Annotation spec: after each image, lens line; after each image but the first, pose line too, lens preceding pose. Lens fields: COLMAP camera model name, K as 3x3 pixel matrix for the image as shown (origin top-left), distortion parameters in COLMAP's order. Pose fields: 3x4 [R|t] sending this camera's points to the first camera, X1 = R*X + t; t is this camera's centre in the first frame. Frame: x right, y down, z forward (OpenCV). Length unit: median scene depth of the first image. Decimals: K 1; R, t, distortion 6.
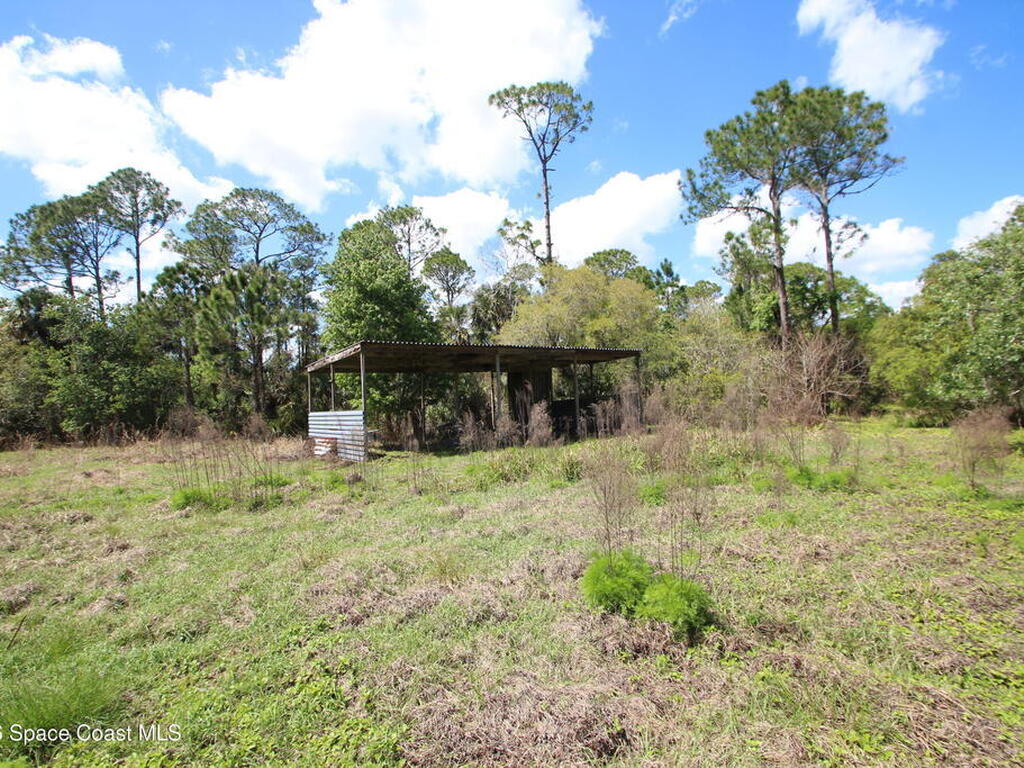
lens RADIAL K [[528.2, 0, 511.5], [0, 528.2, 383.5], [0, 0, 1]] dist [-0.001913, -0.005324]
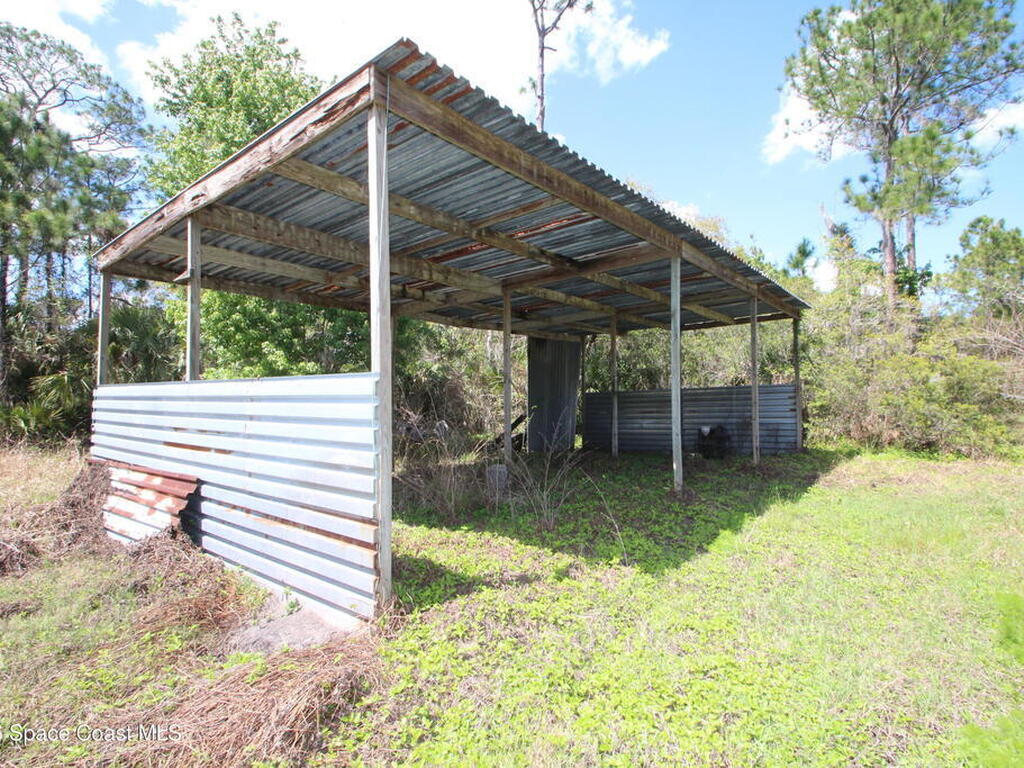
lens RADIAL K [[528.2, 0, 511.7], [0, 528.2, 387.1], [0, 0, 1]] dist [-0.001913, -0.005324]
pose [[0.959094, 0.054851, 0.277723, -0.134858], [-0.057221, 0.998361, 0.000426, 0.025339], [-0.277244, -0.016300, 0.960661, 0.366985]]
